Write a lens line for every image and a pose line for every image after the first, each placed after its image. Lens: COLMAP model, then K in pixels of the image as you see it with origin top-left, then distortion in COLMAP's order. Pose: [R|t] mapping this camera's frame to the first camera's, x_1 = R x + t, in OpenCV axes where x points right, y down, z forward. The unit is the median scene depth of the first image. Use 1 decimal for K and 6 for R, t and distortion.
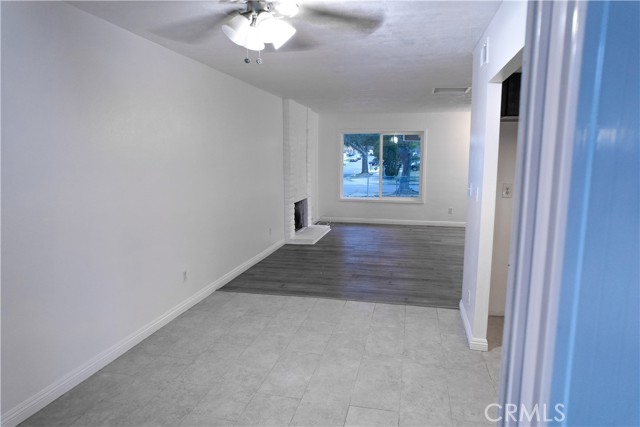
lens RADIAL K [[408.2, 0, 320.4], [0, 408.2, 218.9], [0, 0, 1]] dist [-0.067393, 0.059498]
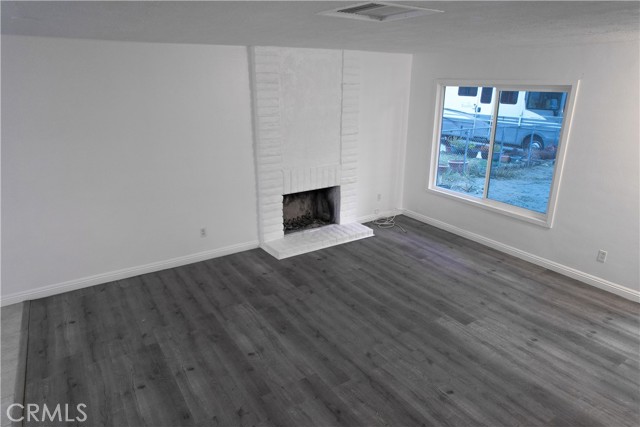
lens RADIAL K [[408.2, 0, 322.4], [0, 408.2, 213.7], [0, 0, 1]] dist [-0.067393, 0.059498]
pose [[0.720930, 0.215626, -0.658609, 0.558283], [-0.105417, 0.973424, 0.203303, -0.191256], [0.684943, -0.077139, 0.724502, 0.630405]]
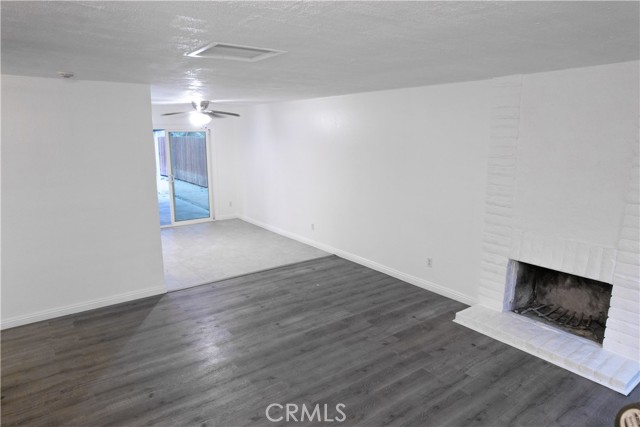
lens RADIAL K [[408.2, 0, 317.4], [0, 408.2, 213.4], [0, 0, 1]] dist [-0.067393, 0.059498]
pose [[-0.655095, 0.147650, -0.740979, 0.613281], [-0.113749, 0.950268, 0.289918, -0.274613], [0.746935, 0.274210, -0.605720, 1.347228]]
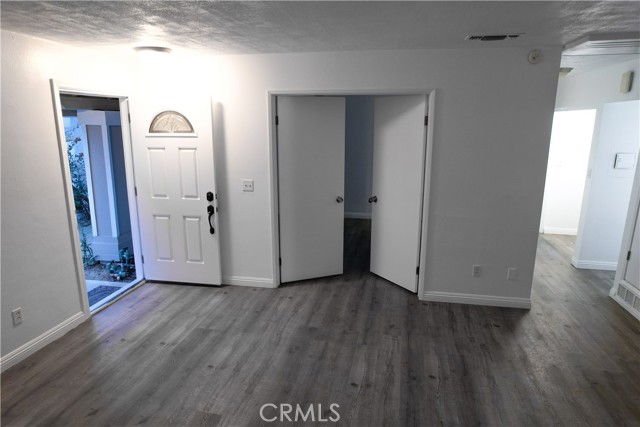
lens RADIAL K [[408.2, 0, 322.4], [0, 408.2, 209.3], [0, 0, 1]] dist [-0.067393, 0.059498]
pose [[-0.029775, -0.206282, 0.978040, -0.008157], [0.145135, 0.967212, 0.208416, -0.208947], [-0.988964, 0.148153, 0.001140, 1.057701]]
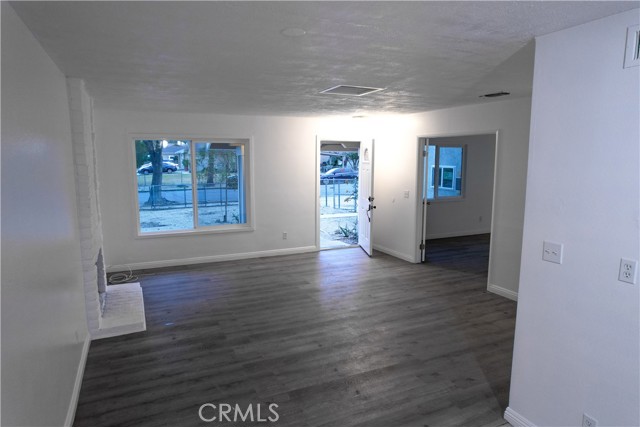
lens RADIAL K [[408.2, 0, 321.2], [0, 408.2, 212.8], [0, 0, 1]] dist [-0.067393, 0.059498]
pose [[0.785161, -0.081687, 0.613880, -0.185952], [0.090314, 0.995768, 0.016990, -0.108479], [-0.612670, 0.042102, 0.789216, 0.433097]]
